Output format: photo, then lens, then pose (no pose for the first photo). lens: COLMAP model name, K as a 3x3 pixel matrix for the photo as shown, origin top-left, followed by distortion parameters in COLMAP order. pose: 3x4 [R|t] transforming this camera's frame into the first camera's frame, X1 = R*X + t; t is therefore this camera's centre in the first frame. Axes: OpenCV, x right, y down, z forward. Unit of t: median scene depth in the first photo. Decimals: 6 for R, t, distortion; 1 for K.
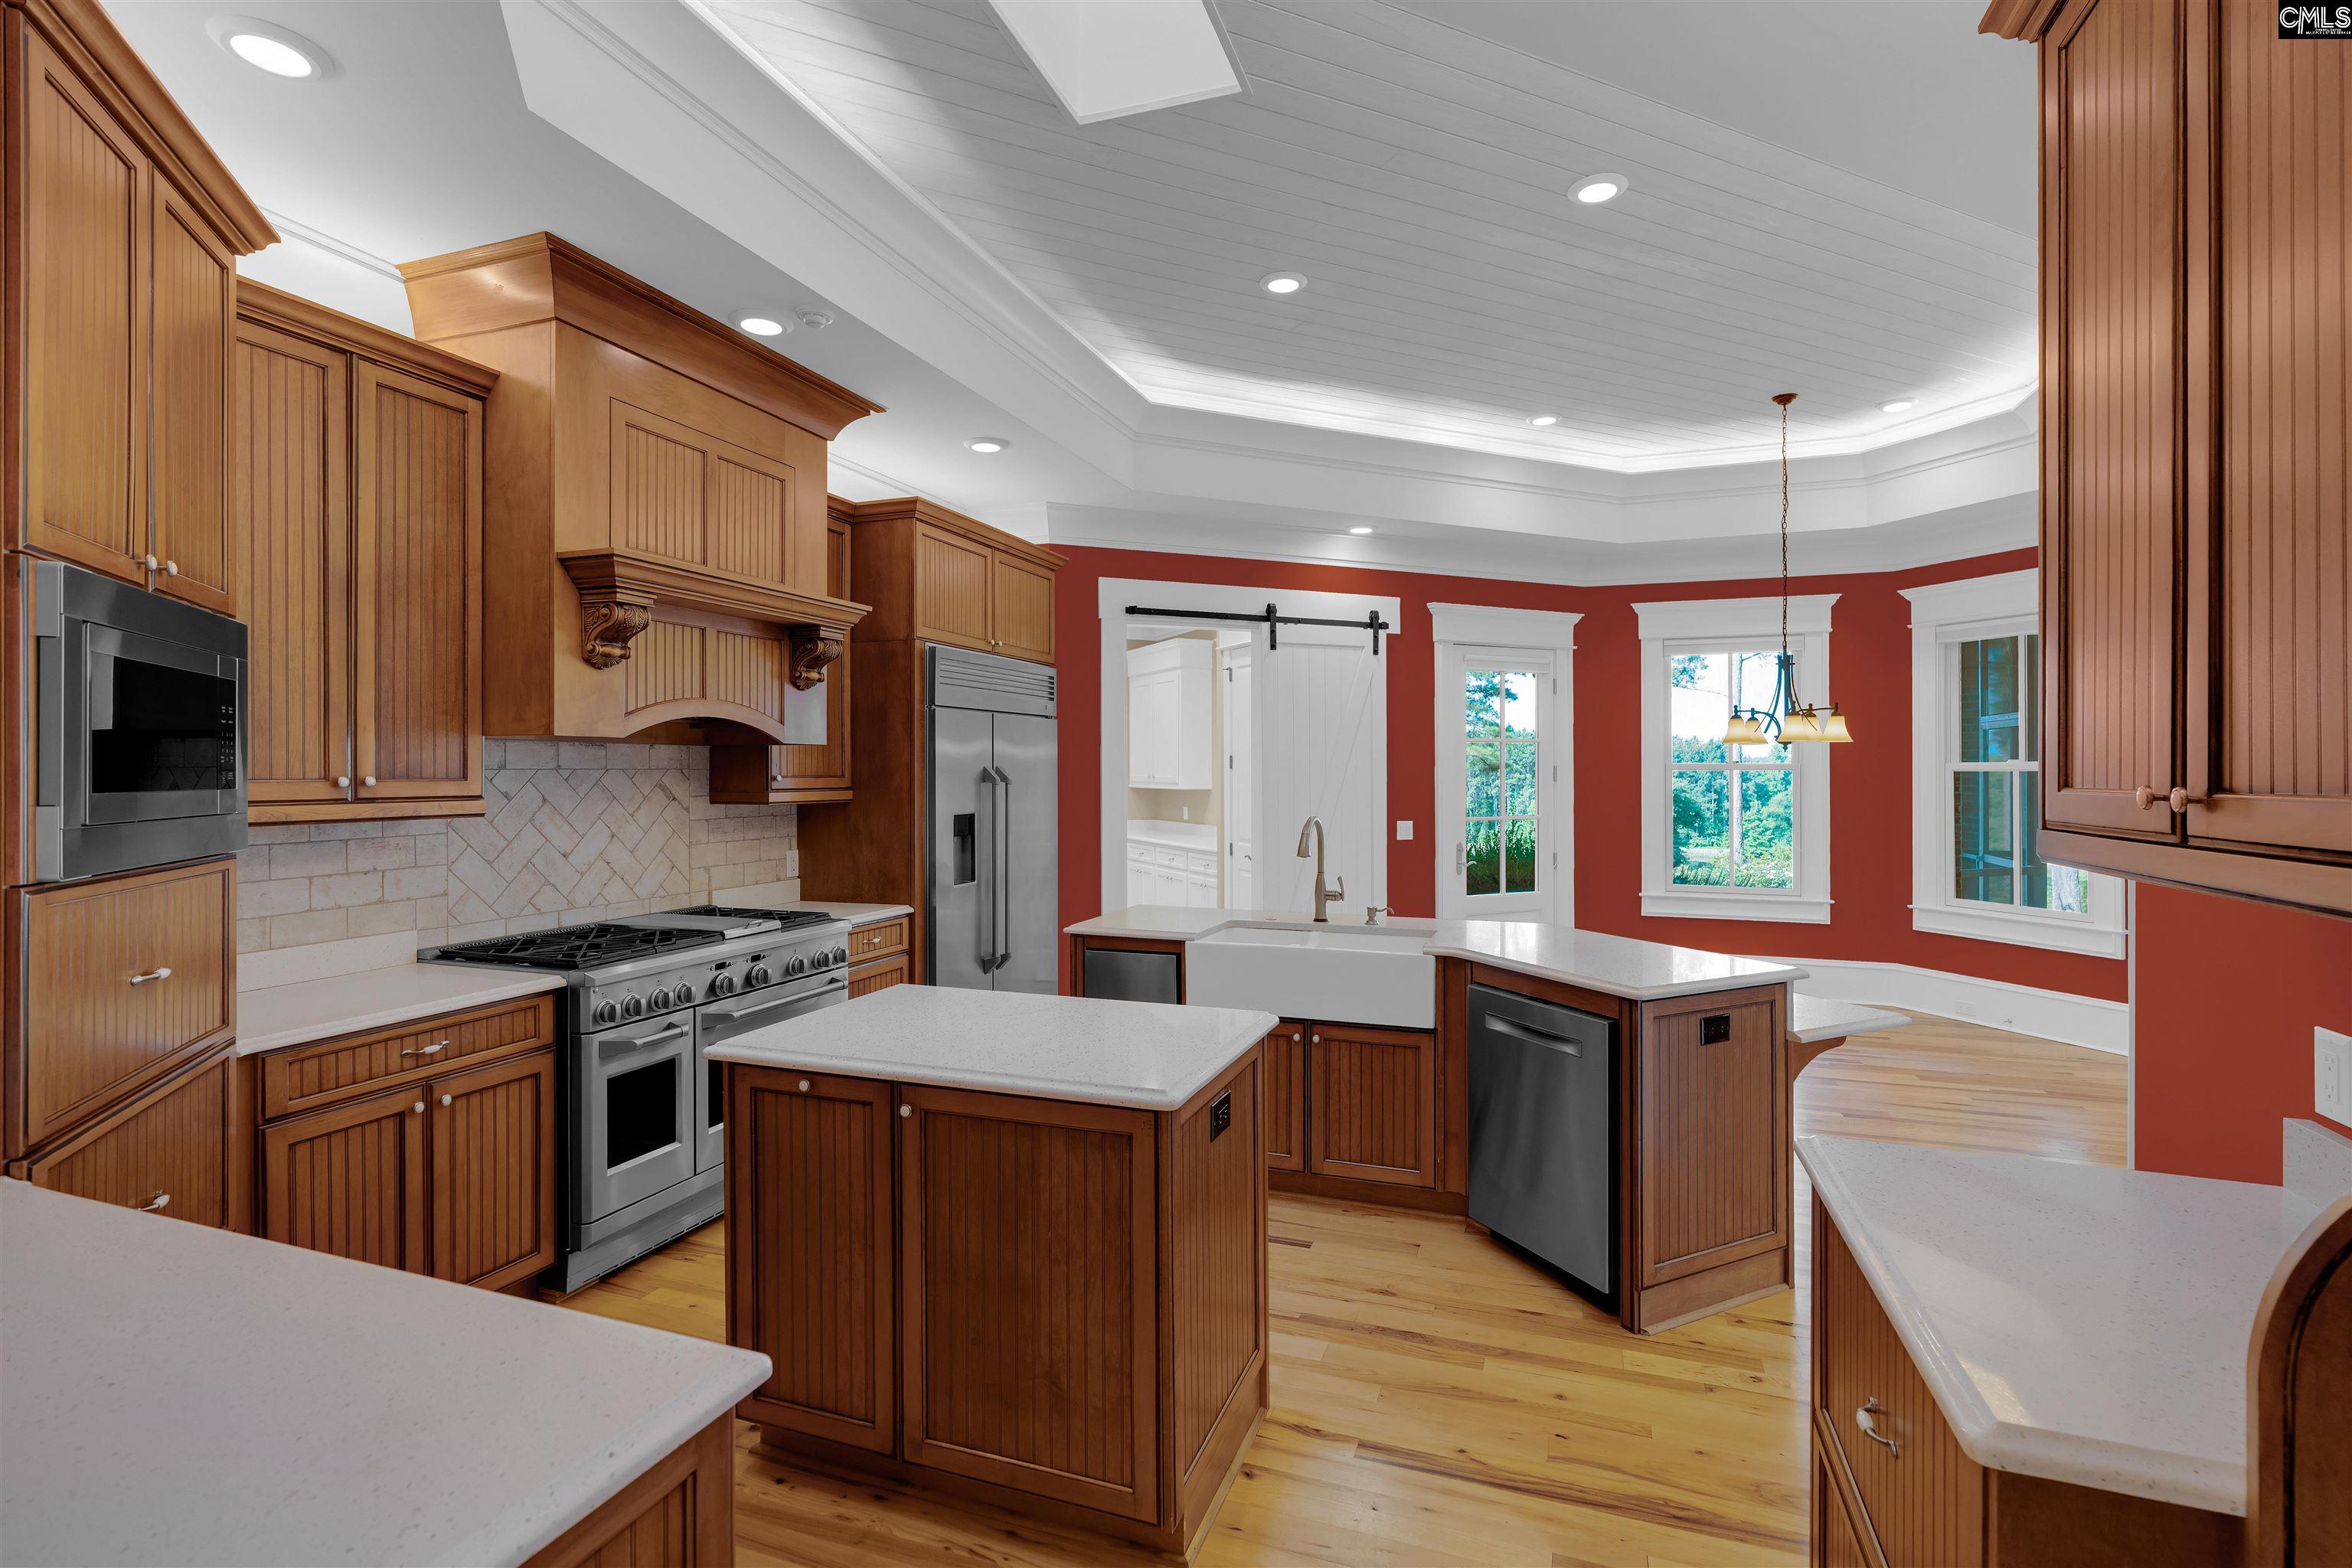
lens RADIAL K [[1078.8, 0, 1180.5], [0, 1078.8, 779.6], [0, 0, 1]] dist [-0.003961, 0.000401]
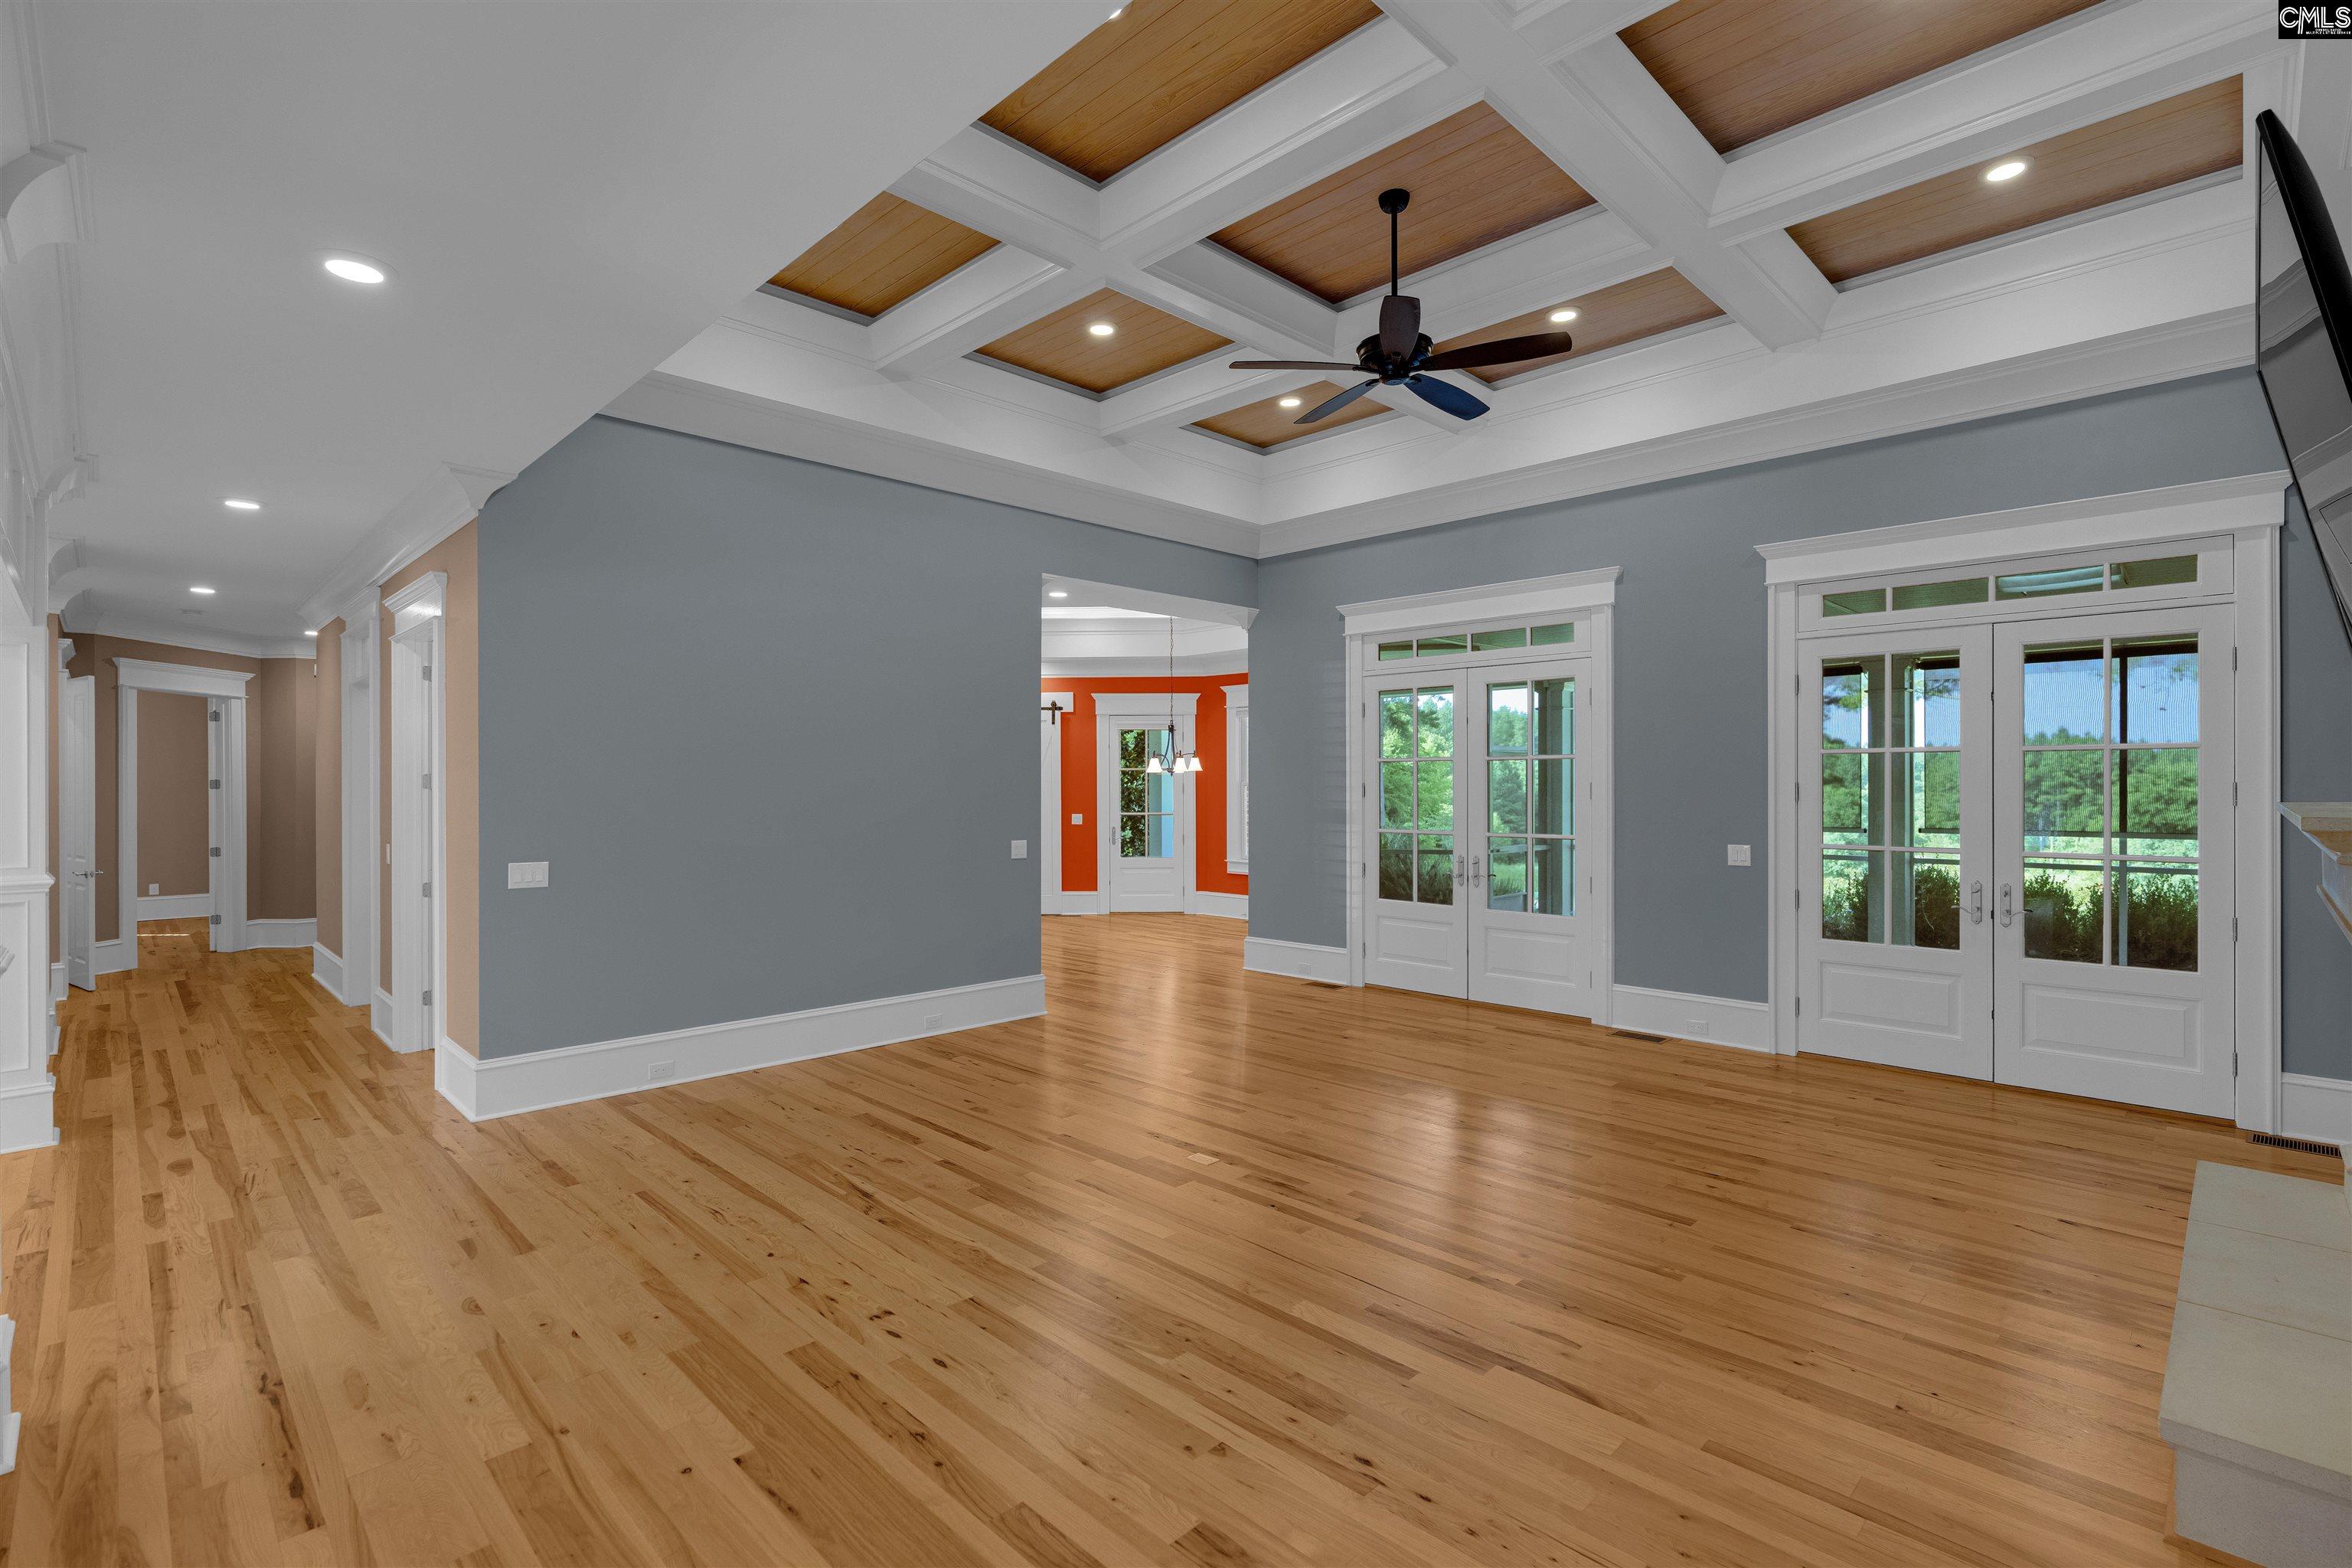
lens RADIAL K [[1078.8, 0, 1180.5], [0, 1078.8, 779.6], [0, 0, 1]] dist [-0.003961, 0.000401]
pose [[0.904998, -0.003283, -0.425404, 1.178603], [-0.001868, 0.999930, -0.011690, 0.001368], [0.425412, 0.011374, 0.904928, -0.600726]]
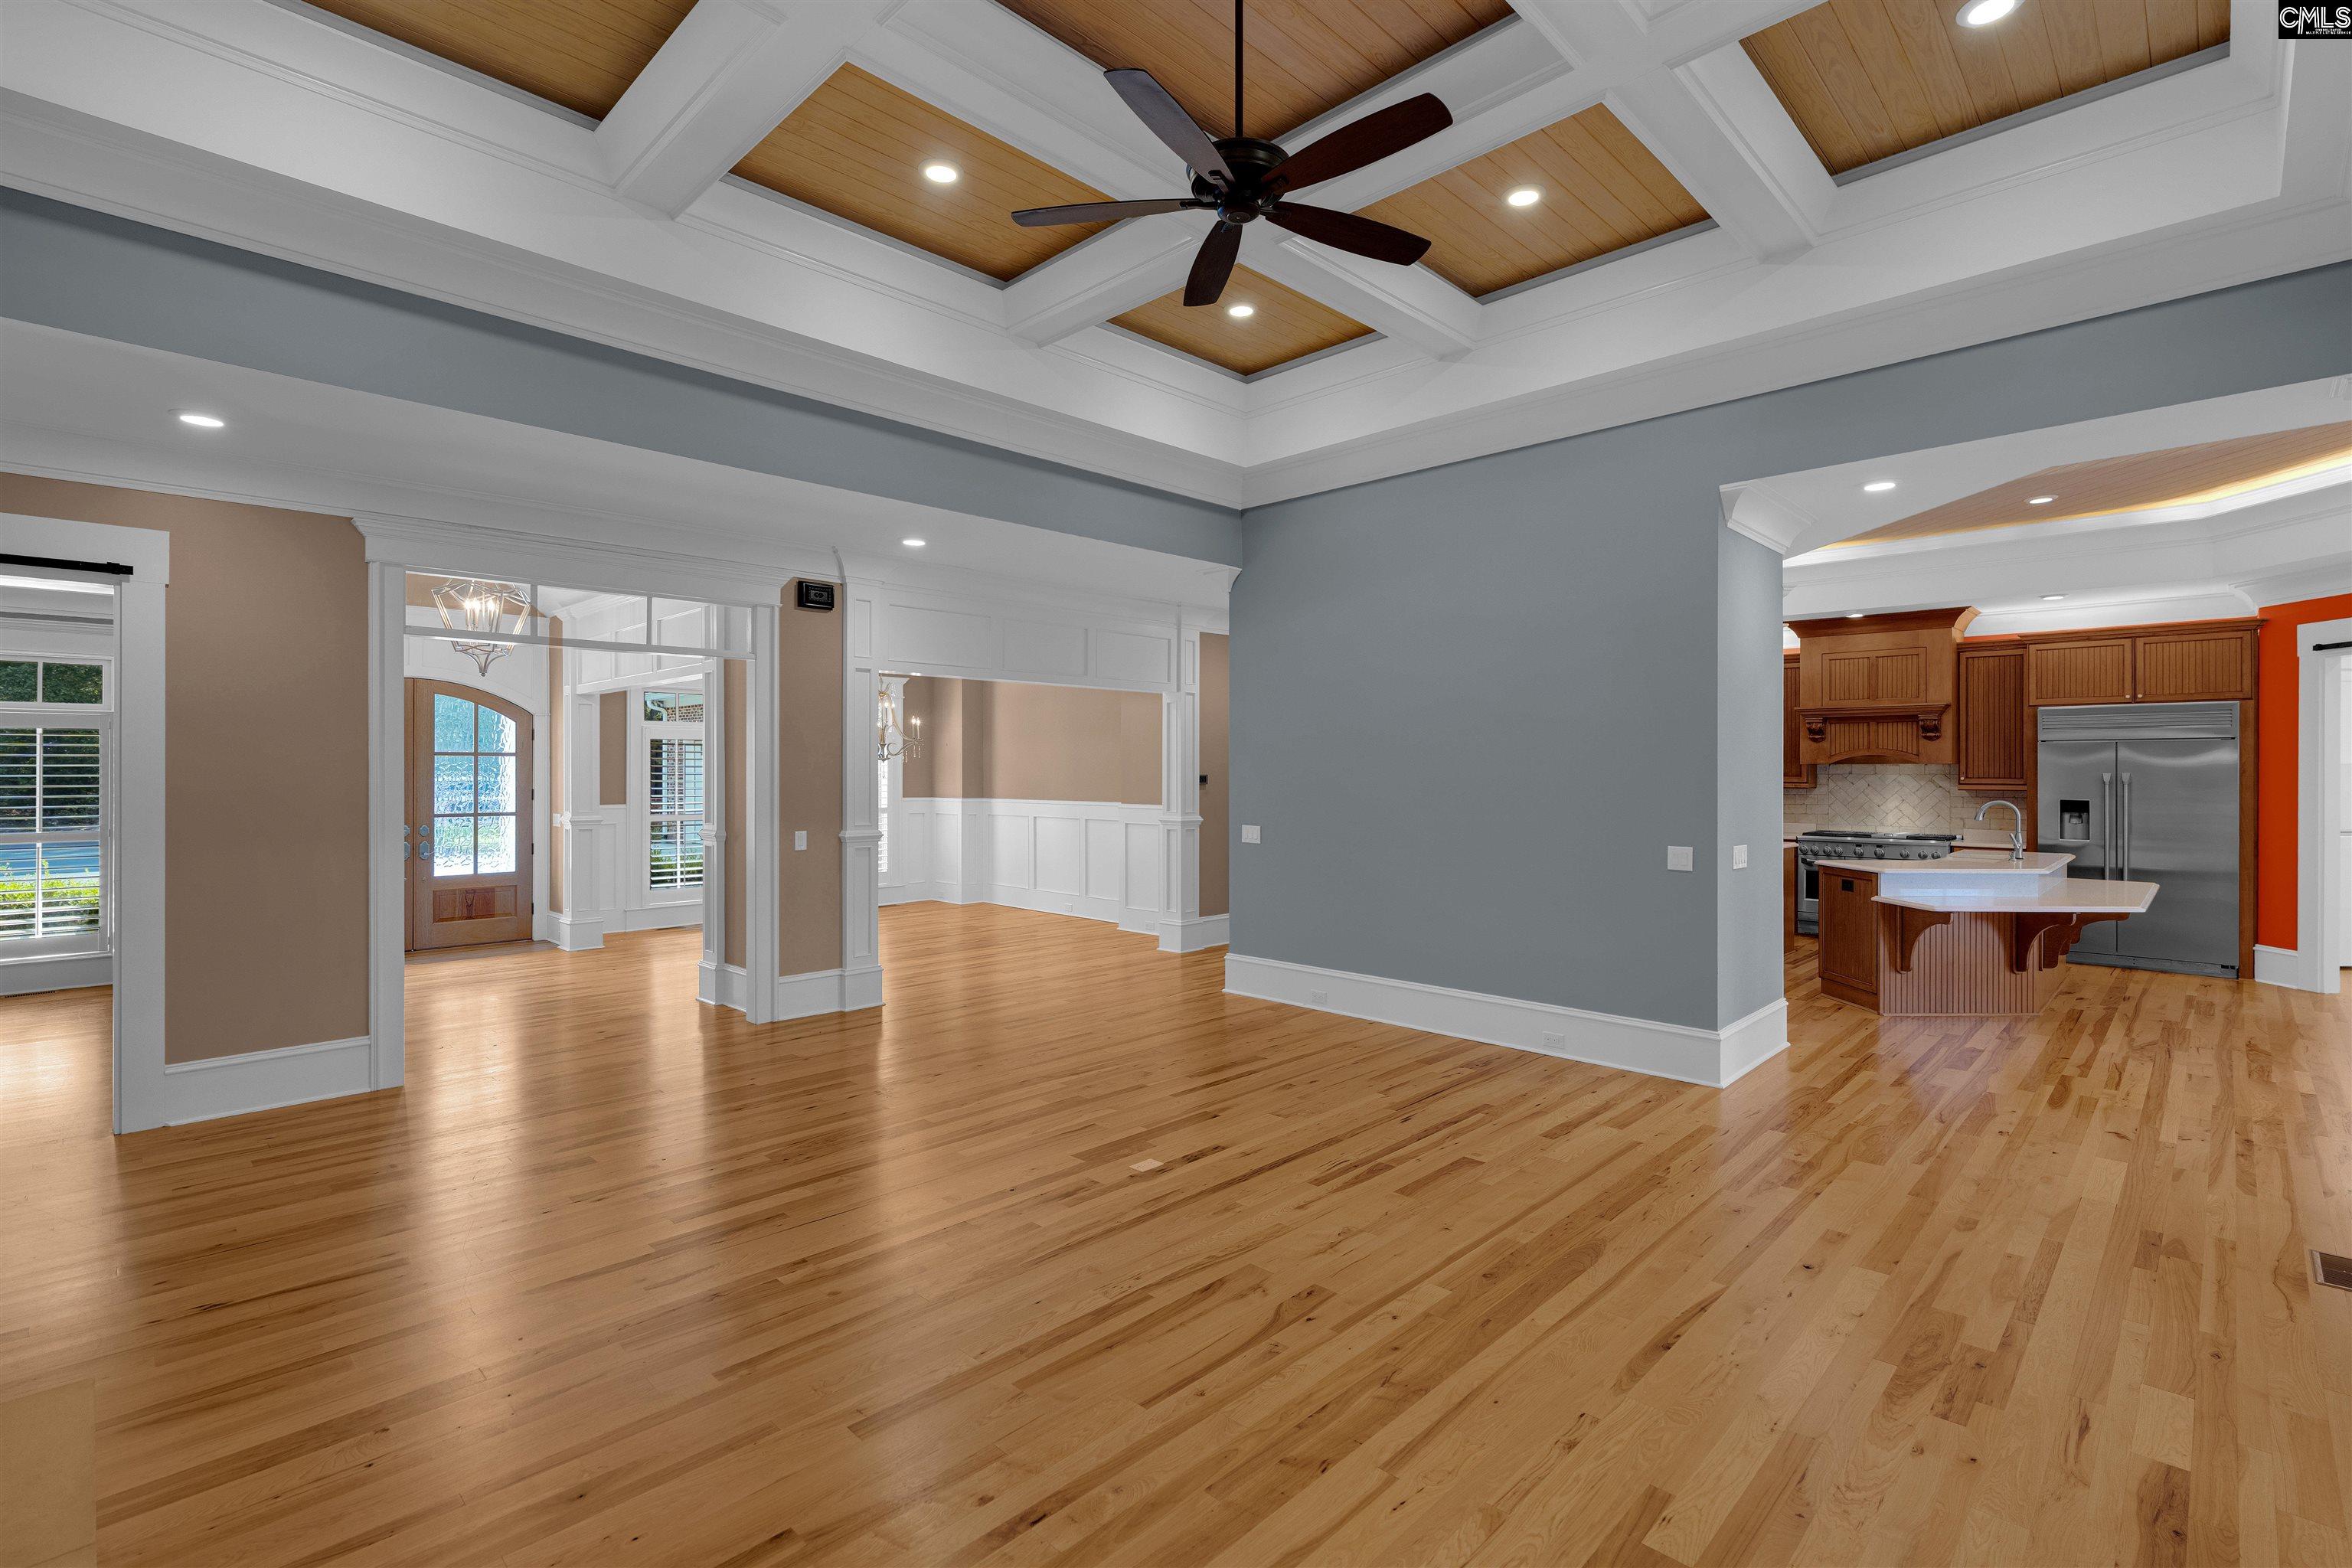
lens RADIAL K [[1068.9, 0, 1173.6], [0, 1068.9, 762.5], [0, 0, 1]] dist [0.000269, 0.000330]
pose [[-0.417829, -0.007312, -0.908496, 1.477918], [-0.006142, 0.999967, -0.005223, -0.008238], [0.908505, 0.003398, -0.417860, 0.284748]]
